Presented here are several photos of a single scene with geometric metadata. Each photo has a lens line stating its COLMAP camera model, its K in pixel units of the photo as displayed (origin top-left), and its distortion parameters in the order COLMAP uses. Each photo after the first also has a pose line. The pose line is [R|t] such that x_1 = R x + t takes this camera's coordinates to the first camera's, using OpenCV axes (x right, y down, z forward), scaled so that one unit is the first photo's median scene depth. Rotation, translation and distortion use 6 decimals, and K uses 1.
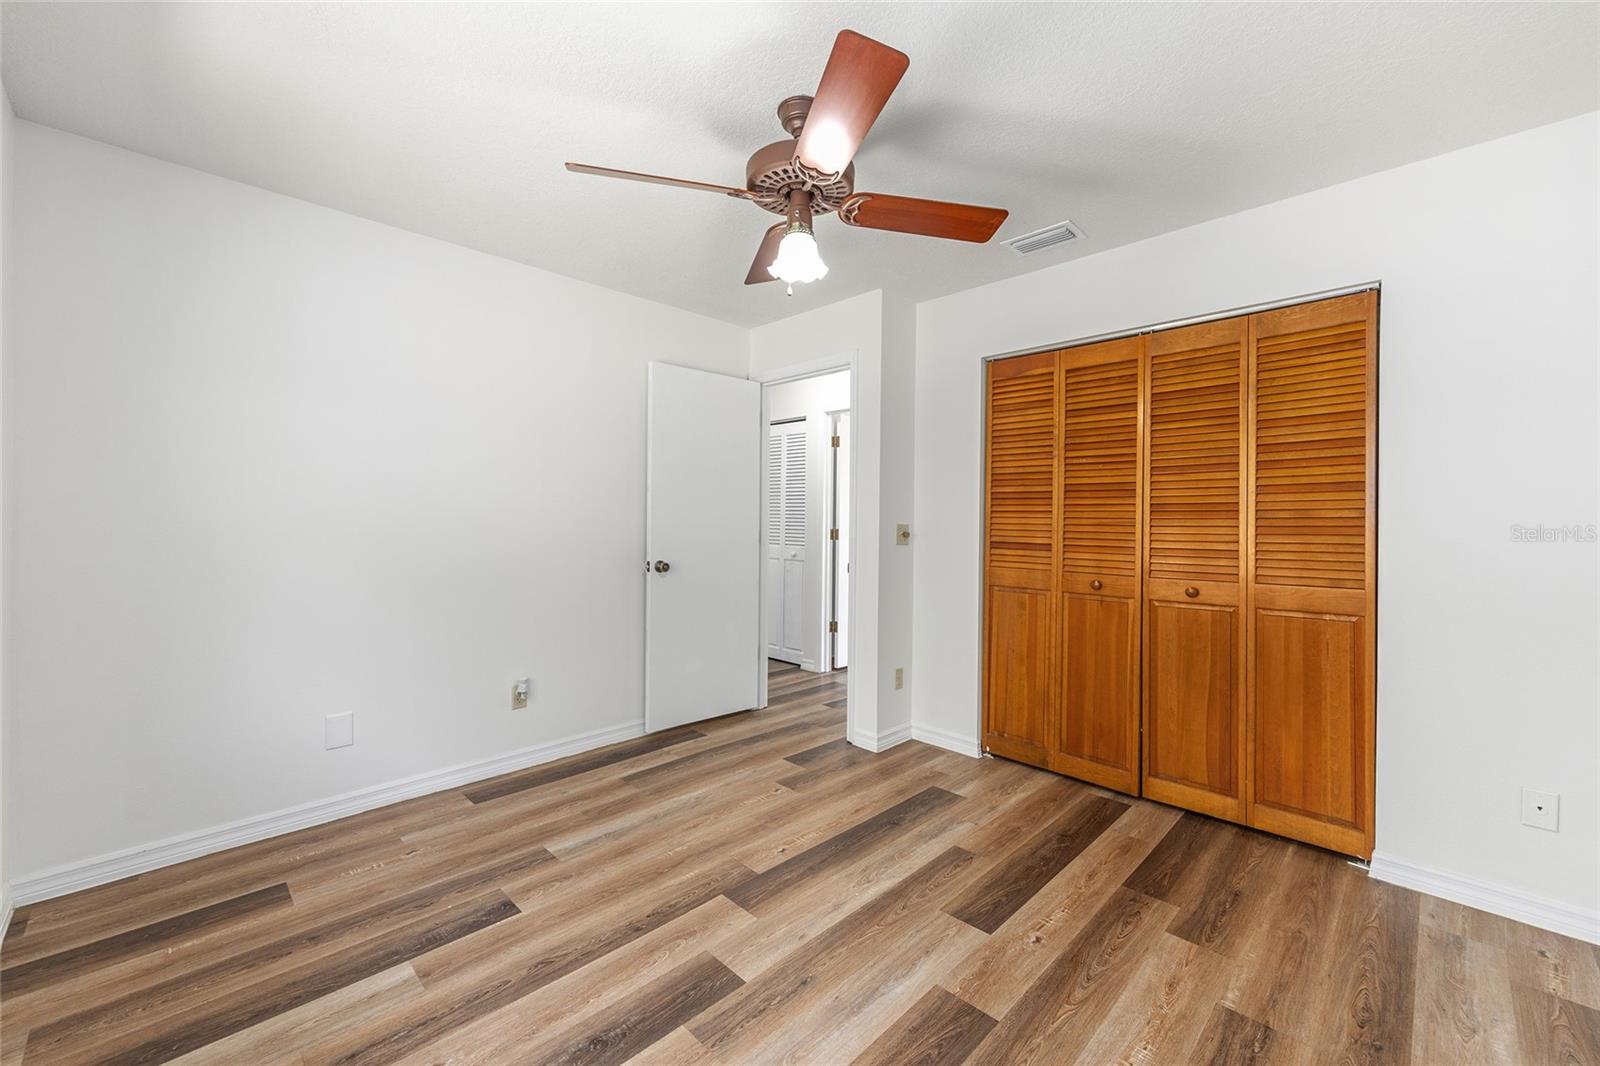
lens RADIAL K [[625.9, 0, 800.8], [0, 625.9, 524.6], [0, 0, 1]] dist [-0.014706, -0.000130]
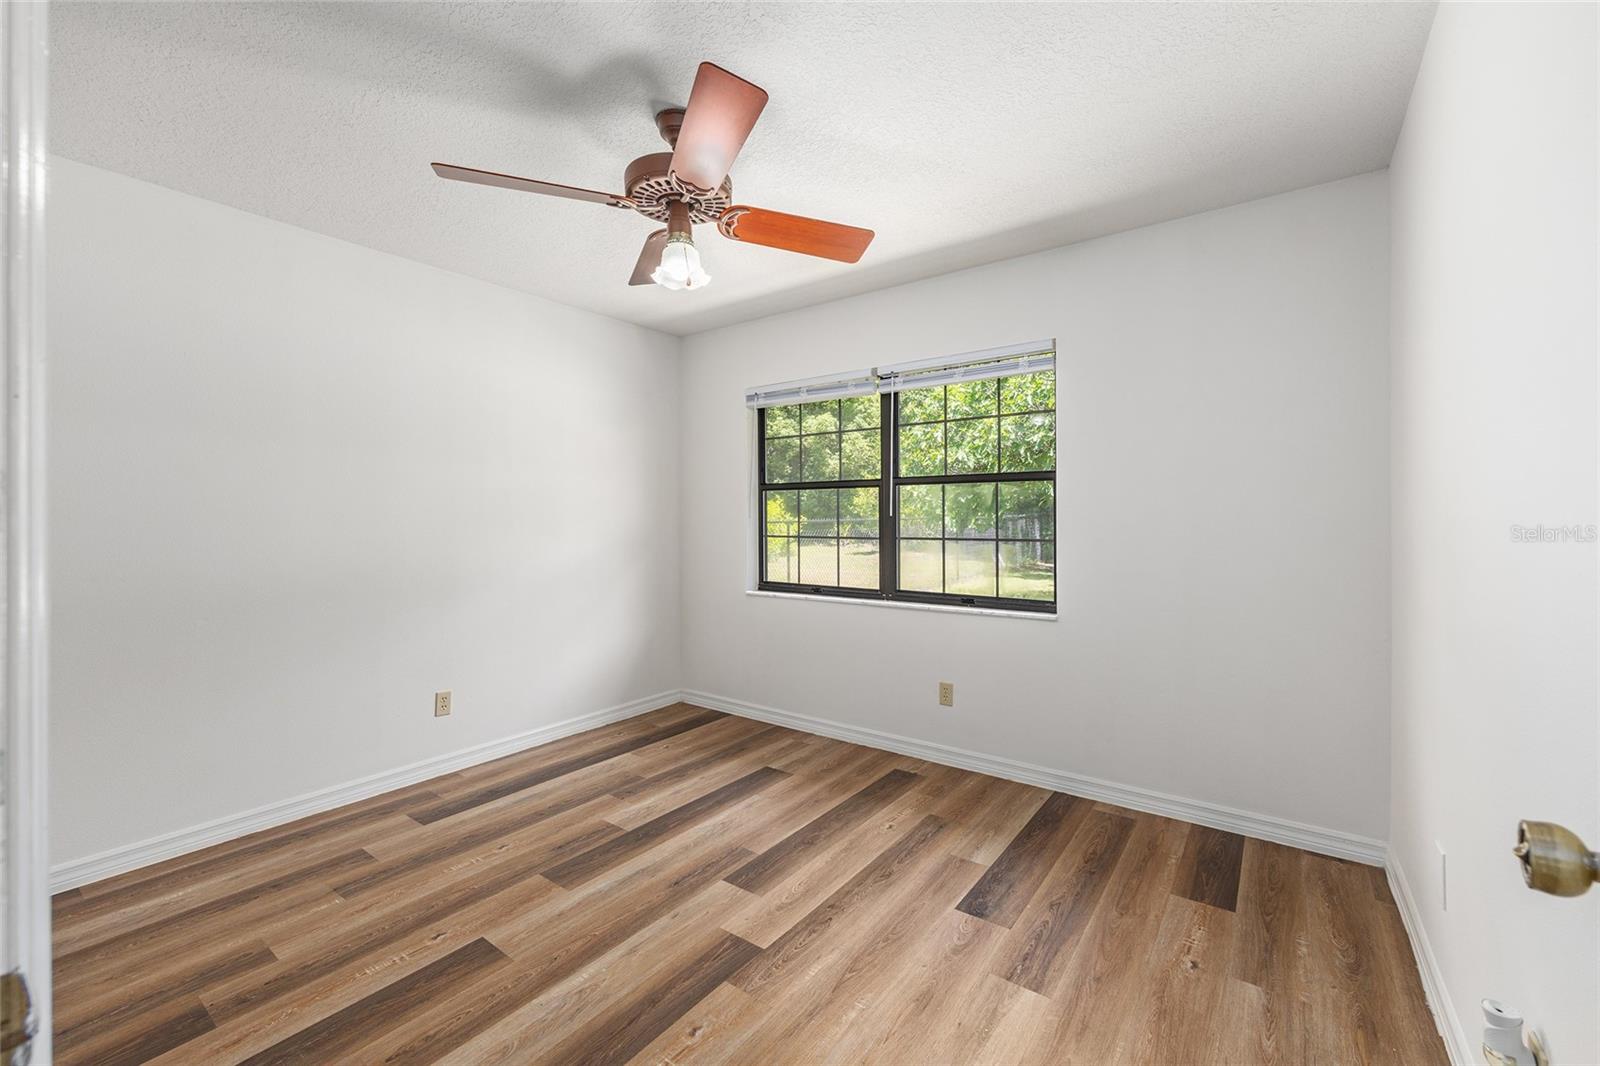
lens RADIAL K [[625.9, 0, 801.2], [0, 625.9, 524.4], [0, 0, 1]] dist [-0.014706, -0.000130]
pose [[-0.989628, -0.005206, -0.143560, -0.053990], [-0.006950, 0.999908, 0.011650, -0.015673], [0.143486, 0.012527, -0.989573, 2.039022]]
